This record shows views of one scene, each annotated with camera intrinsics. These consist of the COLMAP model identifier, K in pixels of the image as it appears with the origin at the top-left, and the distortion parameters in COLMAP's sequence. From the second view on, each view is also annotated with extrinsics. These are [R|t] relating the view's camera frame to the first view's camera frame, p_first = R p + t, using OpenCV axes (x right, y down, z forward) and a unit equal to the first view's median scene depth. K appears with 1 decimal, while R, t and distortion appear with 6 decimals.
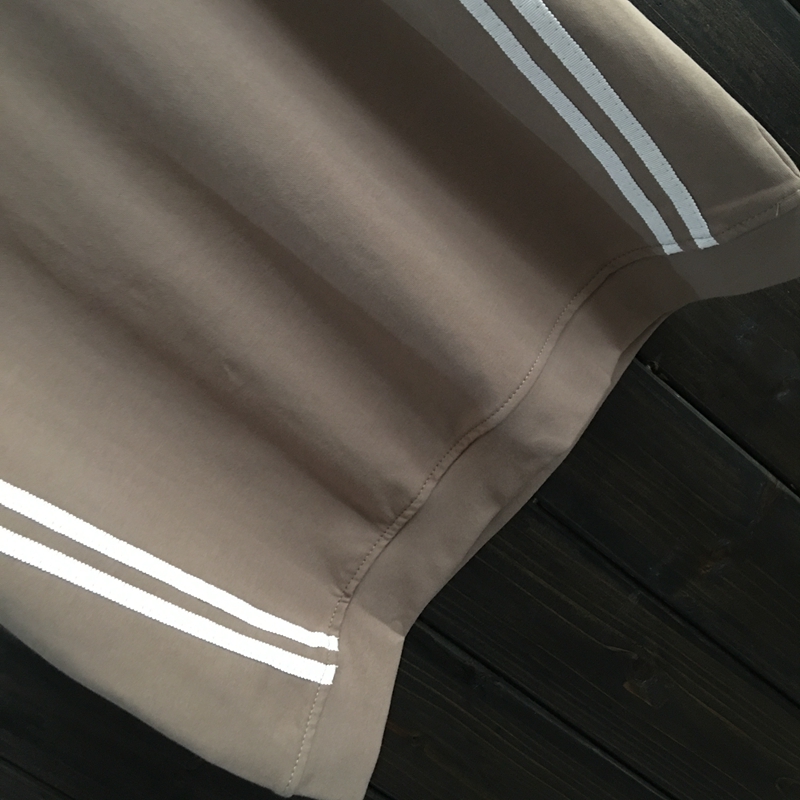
lens RADIAL K [[903.8, 0, 398.4], [0, 903.8, 391.9], [0, 0, 1]] dist [0.080429, -0.142547]
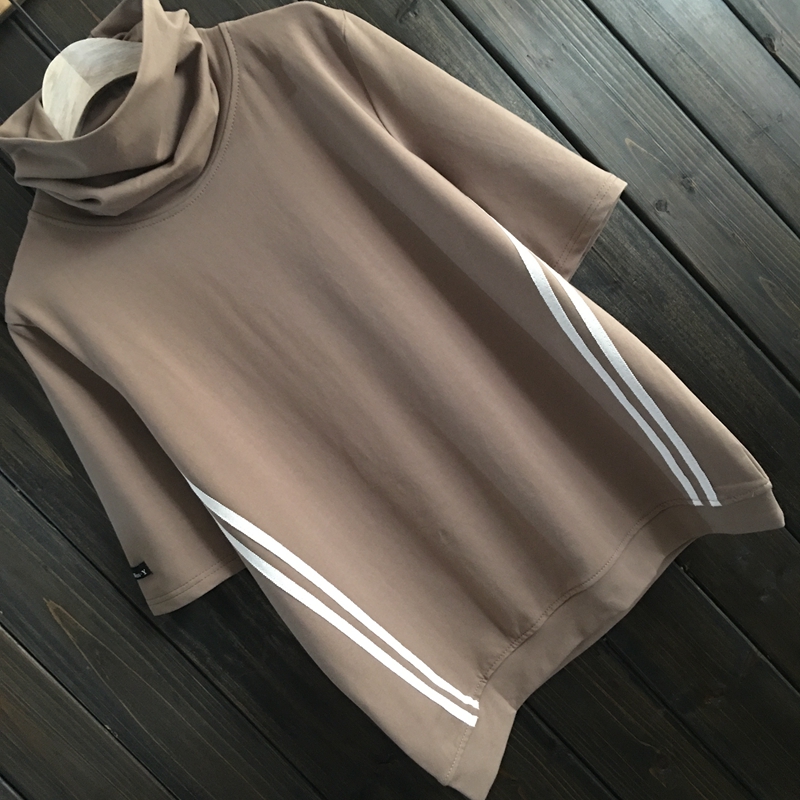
lens RADIAL K [[903.8, 0, 398.4], [0, 903.8, 391.9], [0, 0, 1]] dist [0.080429, -0.142547]
pose [[0.986720, 0.127263, -0.100932, -0.118303], [-0.142543, 0.976371, -0.162422, 0.003248], [0.077877, 0.174652, 0.981546, -0.789667]]
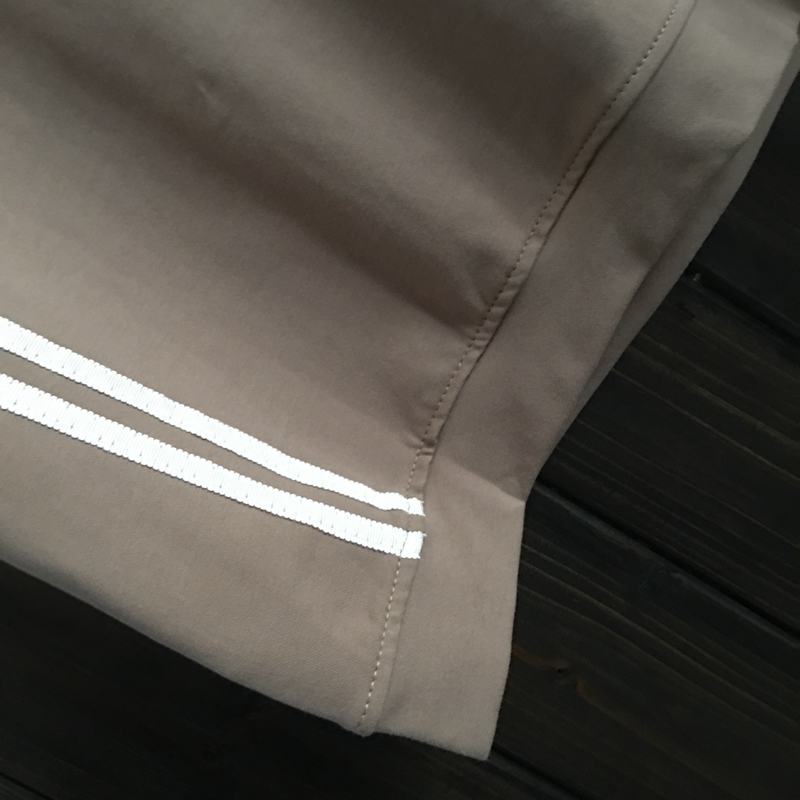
lens RADIAL K [[913.5, 0, 400.1], [0, 913.5, 397.9], [0, 0, 1]] dist [0.059401, -0.027537]
pose [[0.989123, -0.125546, -0.076640, -0.023210], [0.117753, 0.988105, -0.098904, 0.264602], [0.088146, 0.088803, 0.992141, 0.350847]]
